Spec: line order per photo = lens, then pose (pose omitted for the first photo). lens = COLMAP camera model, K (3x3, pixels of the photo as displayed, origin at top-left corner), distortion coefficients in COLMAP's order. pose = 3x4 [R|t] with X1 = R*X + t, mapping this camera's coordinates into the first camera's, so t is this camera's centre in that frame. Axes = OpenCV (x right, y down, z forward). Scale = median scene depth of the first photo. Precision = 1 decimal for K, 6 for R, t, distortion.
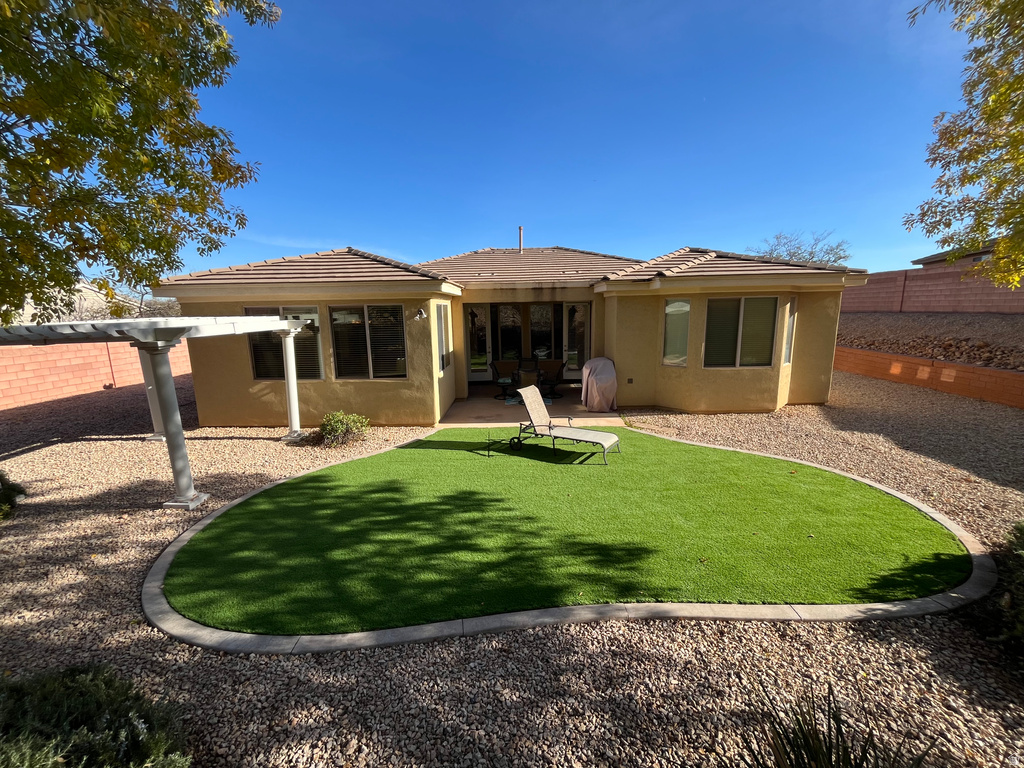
lens RADIAL K [[417.4, 0, 509.3], [0, 417.4, 384.8], [0, 0, 1]] dist [-0.000073, -0.000683]
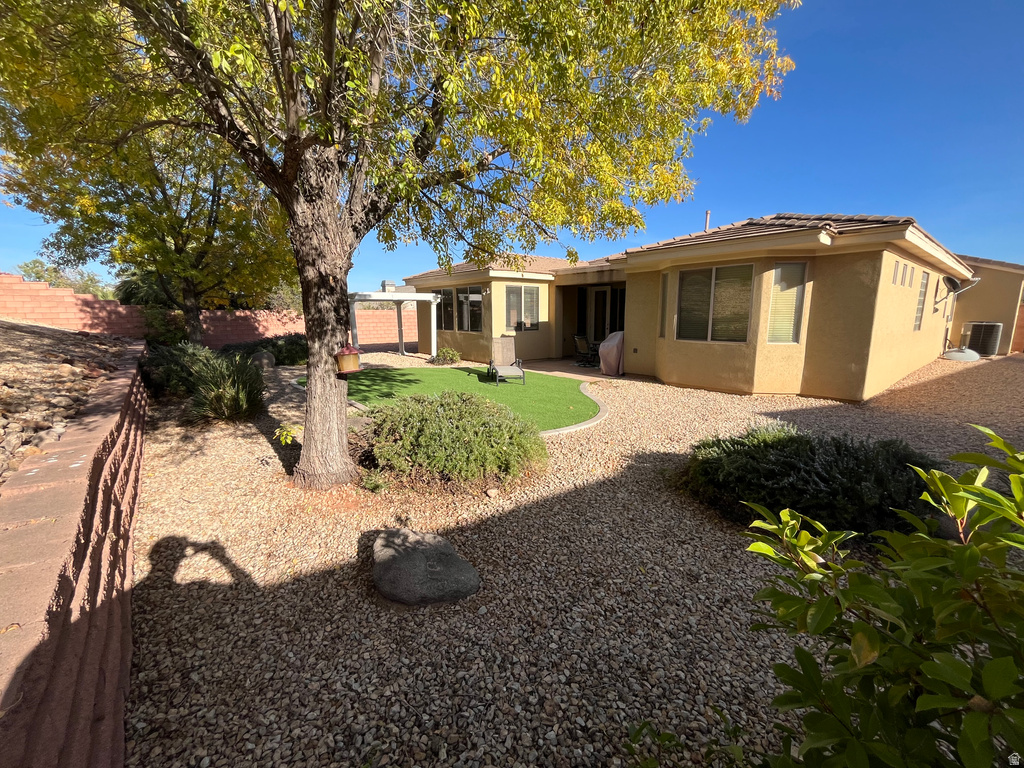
lens RADIAL K [[417.4, 0, 514.7], [0, 417.4, 384.9], [0, 0, 1]] dist [-0.000073, -0.000683]
pose [[0.662012, 0.143114, -0.735703, 0.969628], [-0.144045, 0.987596, 0.062497, 0.060559], [0.735521, 0.064601, 0.674415, 0.034582]]
